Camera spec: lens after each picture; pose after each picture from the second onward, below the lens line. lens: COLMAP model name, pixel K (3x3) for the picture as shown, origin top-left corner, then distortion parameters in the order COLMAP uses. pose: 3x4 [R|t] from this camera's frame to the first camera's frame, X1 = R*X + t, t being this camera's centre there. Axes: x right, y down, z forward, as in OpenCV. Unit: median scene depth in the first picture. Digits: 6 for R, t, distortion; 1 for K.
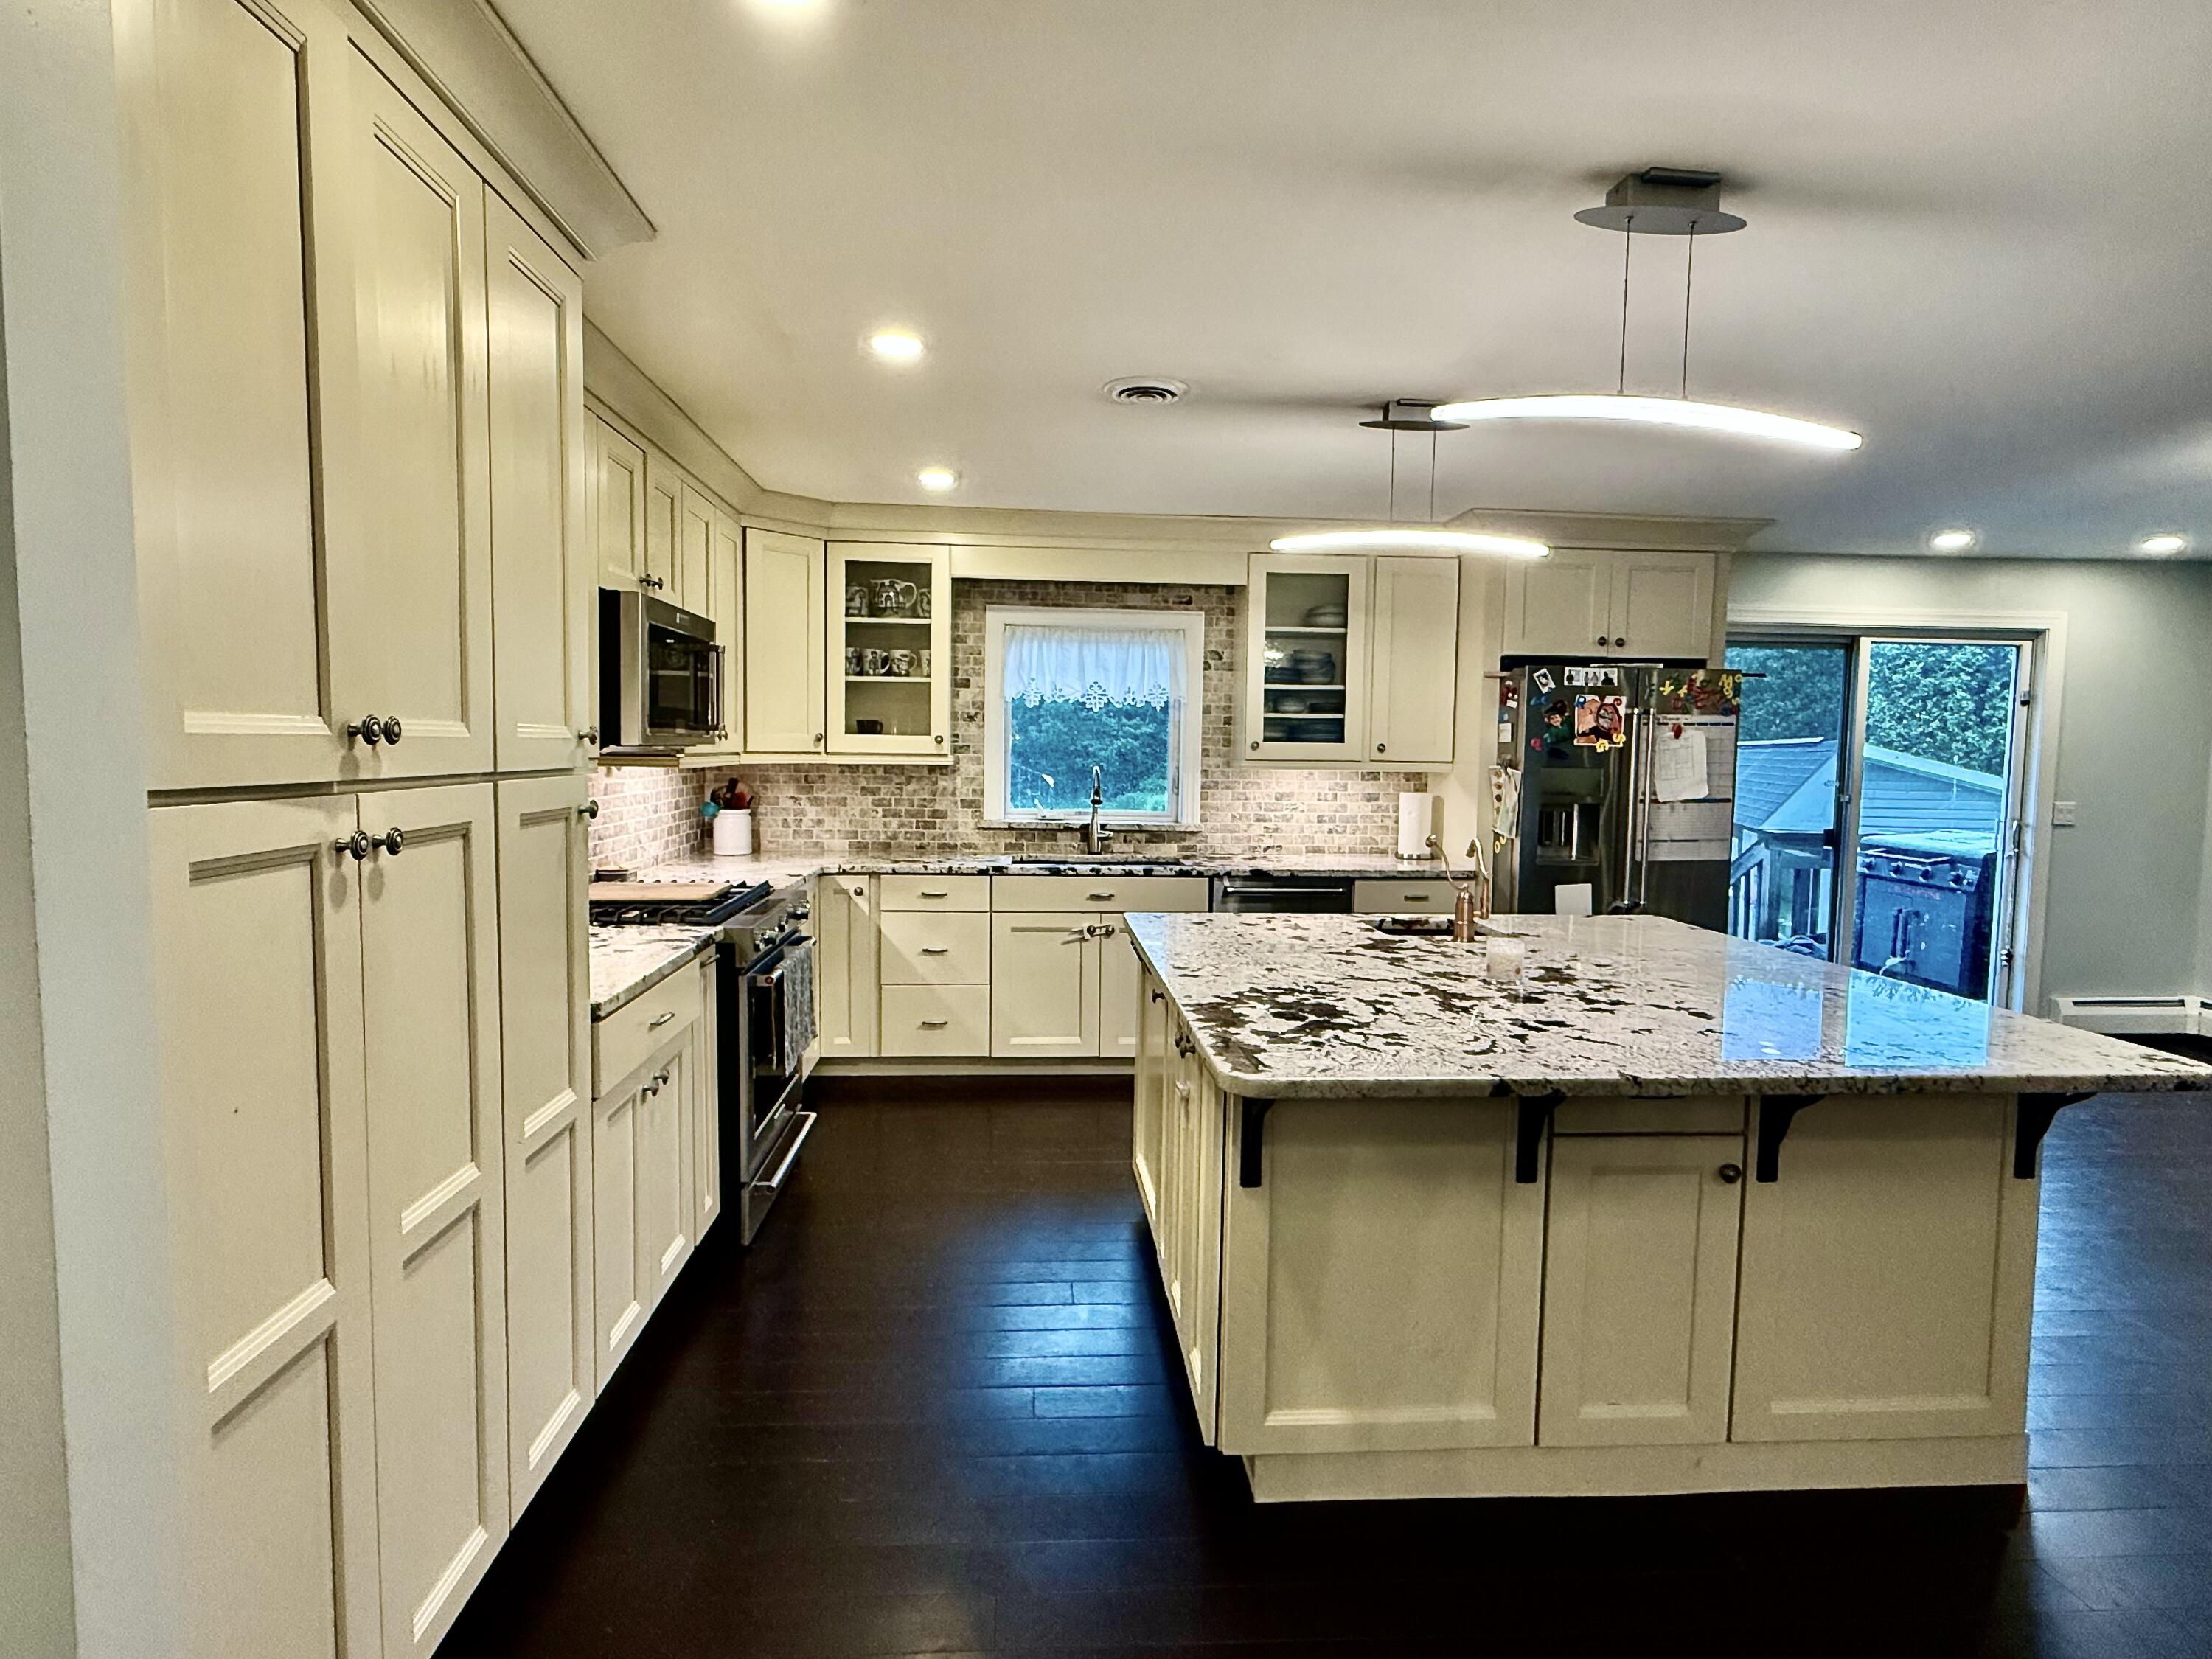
lens RADIAL K [[1155.2, 0, 1101.6], [0, 1155.2, 827.5], [0, 0, 1]] dist [-0.002354, -0.000607]
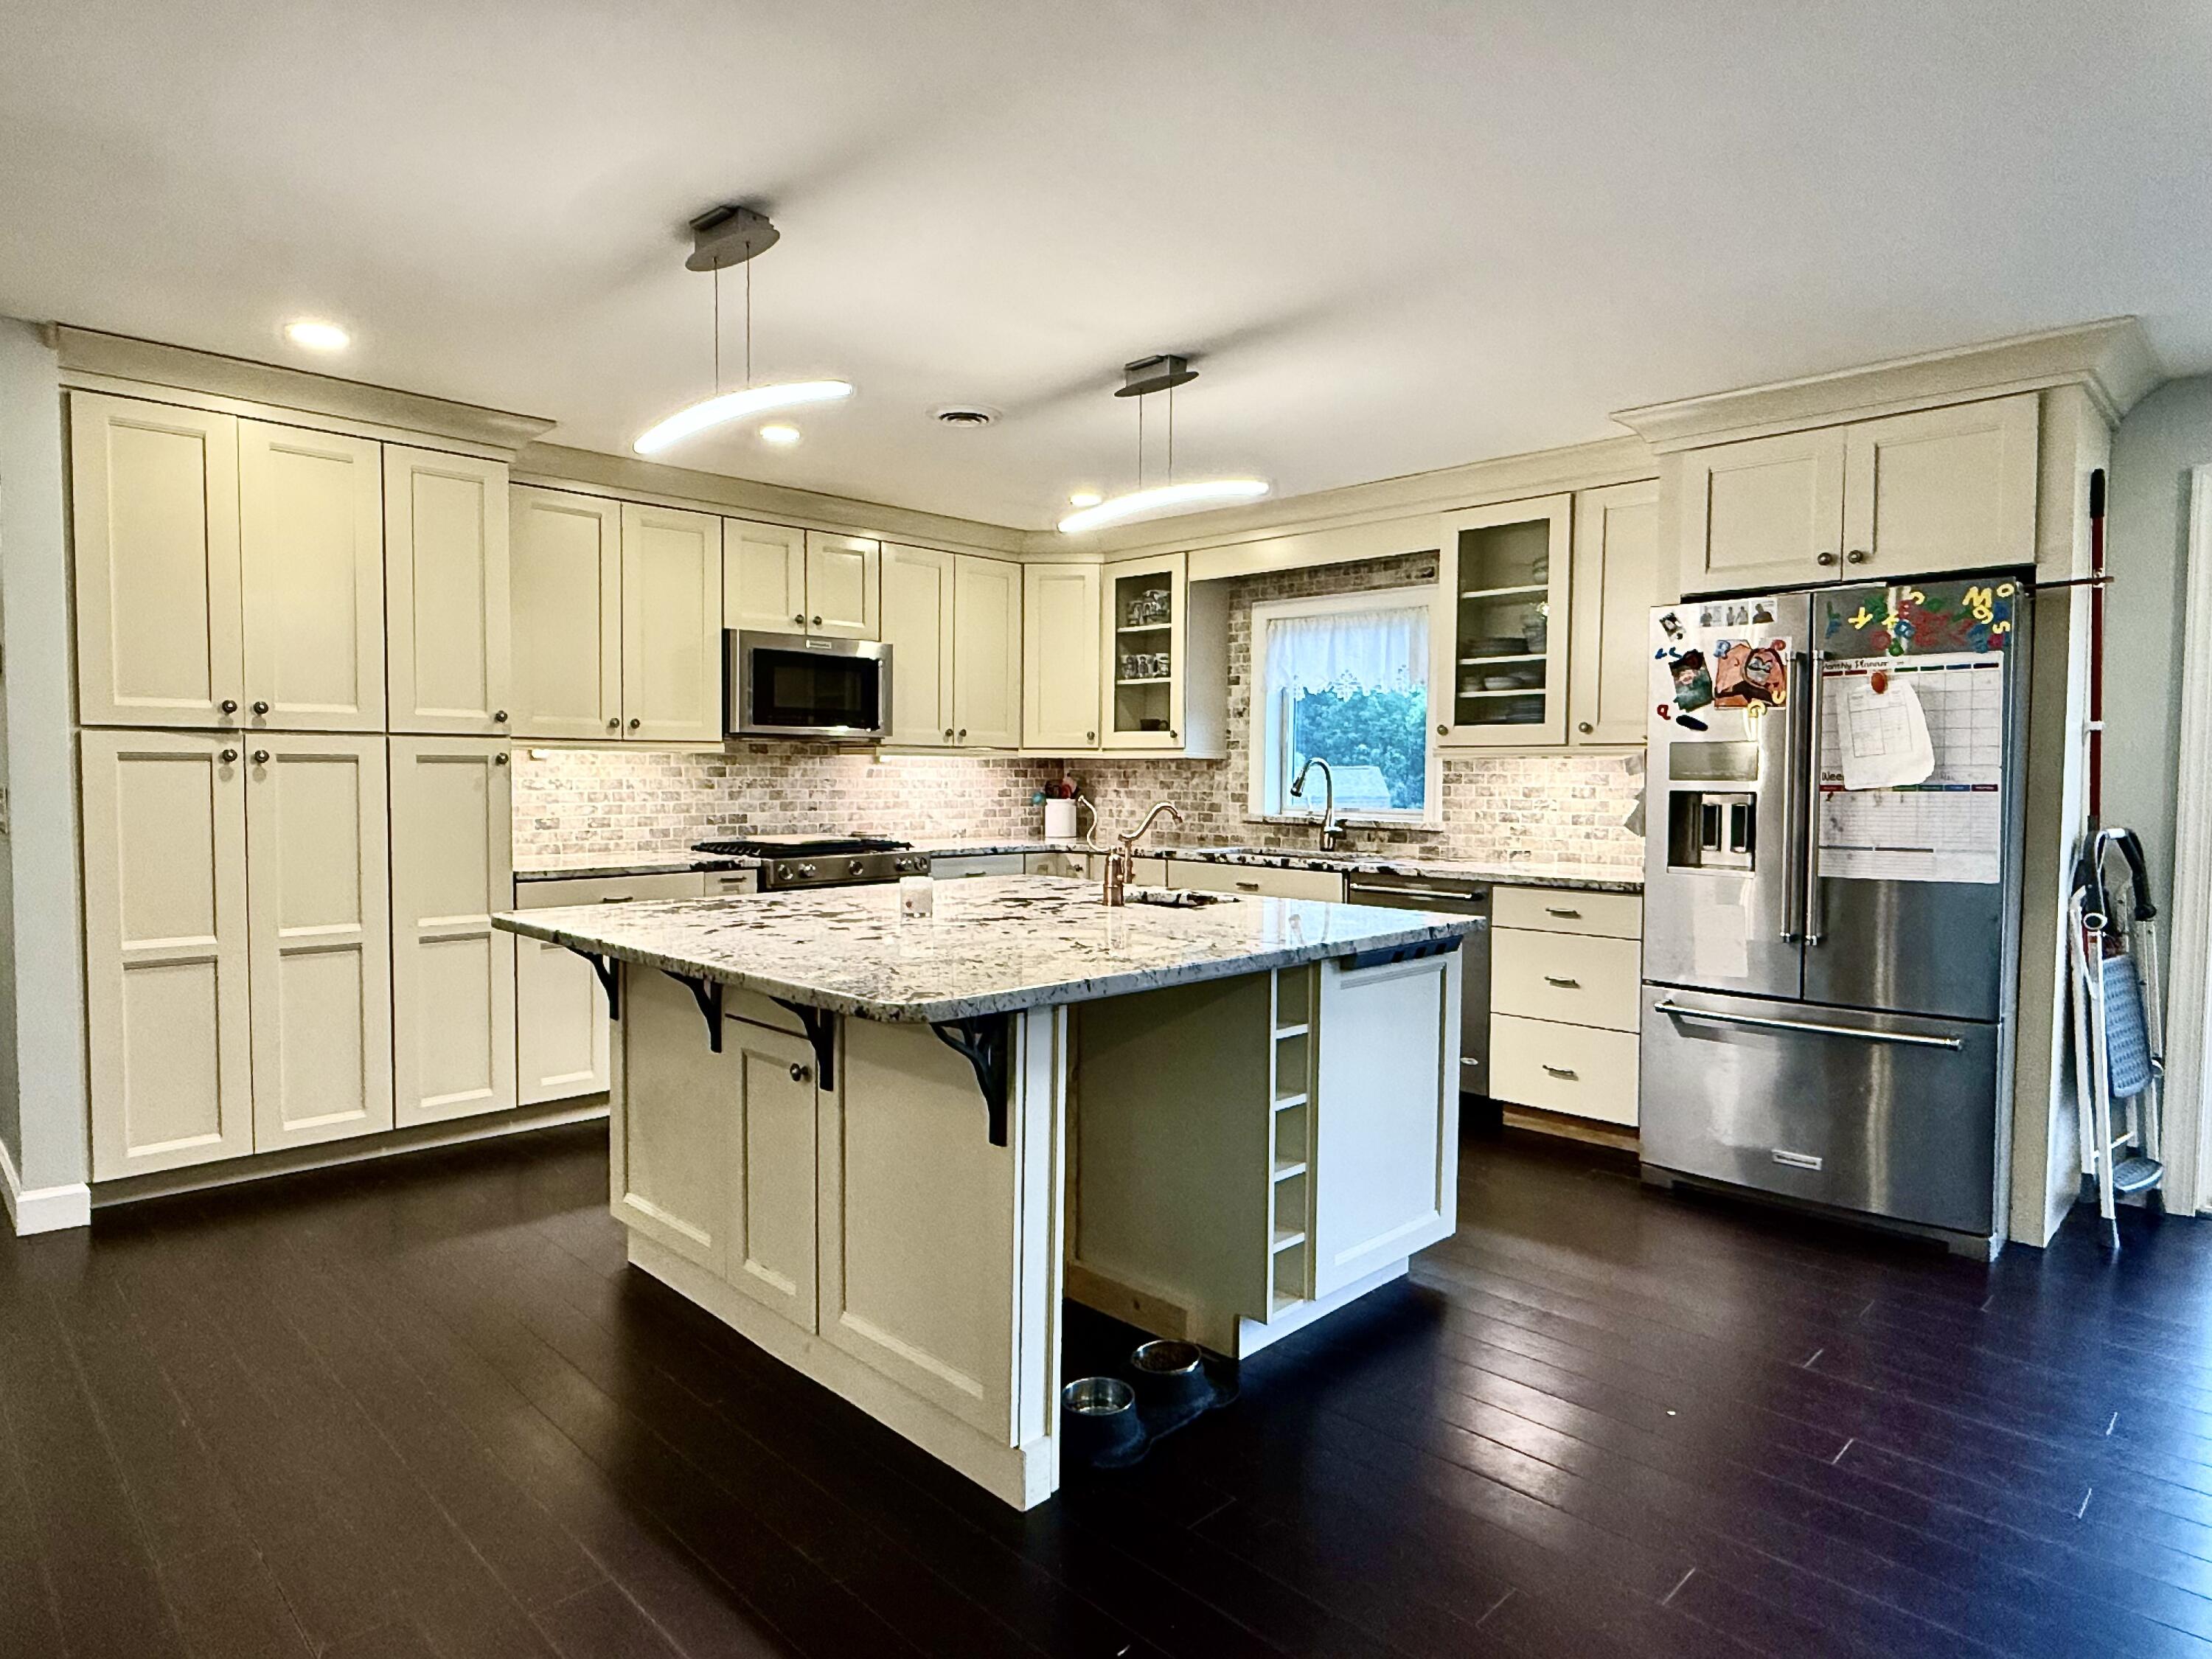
lens RADIAL K [[1276.8, 0, 1100.3], [0, 1276.8, 828.2], [0, 0, 1]] dist [-0.003510, 0.002235]
pose [[0.656931, 0.023244, -0.753592, 0.695847], [-0.051615, 0.998566, -0.014194, 0.030580], [0.752182, 0.048221, 0.657189, 0.175310]]
